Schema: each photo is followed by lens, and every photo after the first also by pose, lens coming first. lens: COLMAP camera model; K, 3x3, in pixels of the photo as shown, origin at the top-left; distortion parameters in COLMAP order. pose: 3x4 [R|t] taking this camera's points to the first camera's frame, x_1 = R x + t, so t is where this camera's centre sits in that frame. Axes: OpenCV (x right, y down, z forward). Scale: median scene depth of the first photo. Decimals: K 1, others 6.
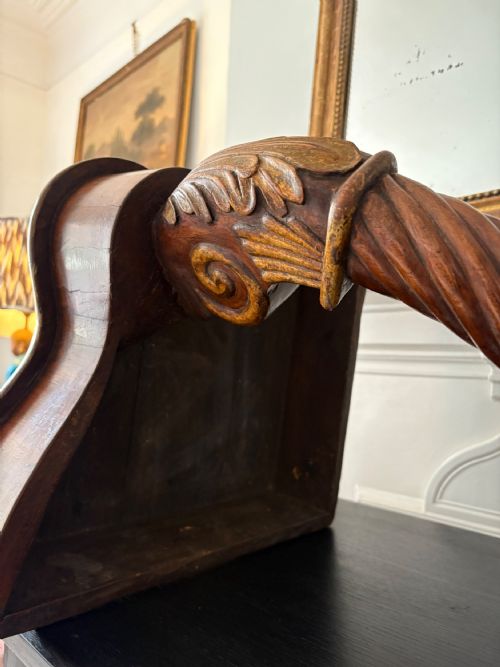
lens RADIAL K [[498.4, 0, 250.0], [0, 498.4, 333.5], [0, 0, 1]] dist [0.052485, -0.079533]
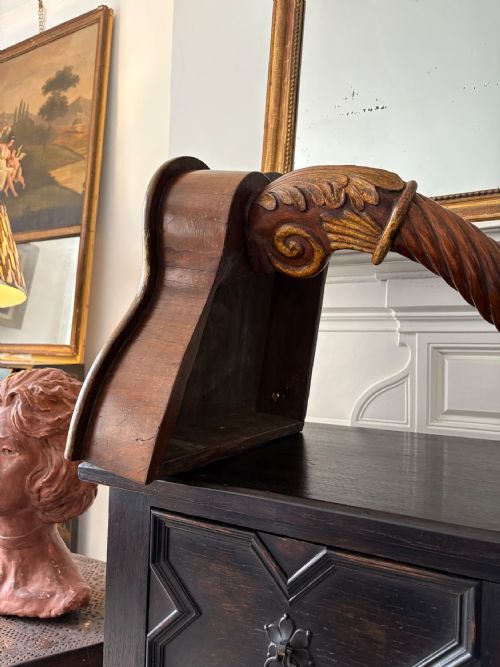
lens RADIAL K [[496.1, 0, 240.4], [0, 496.1, 337.1], [0, 0, 1]] dist [0.055171, -0.079302]
pose [[0.962013, 0.007181, 0.272910, -0.644512], [-0.015750, 0.999449, 0.029222, 0.132573], [-0.272550, -0.032410, 0.961596, -0.479626]]
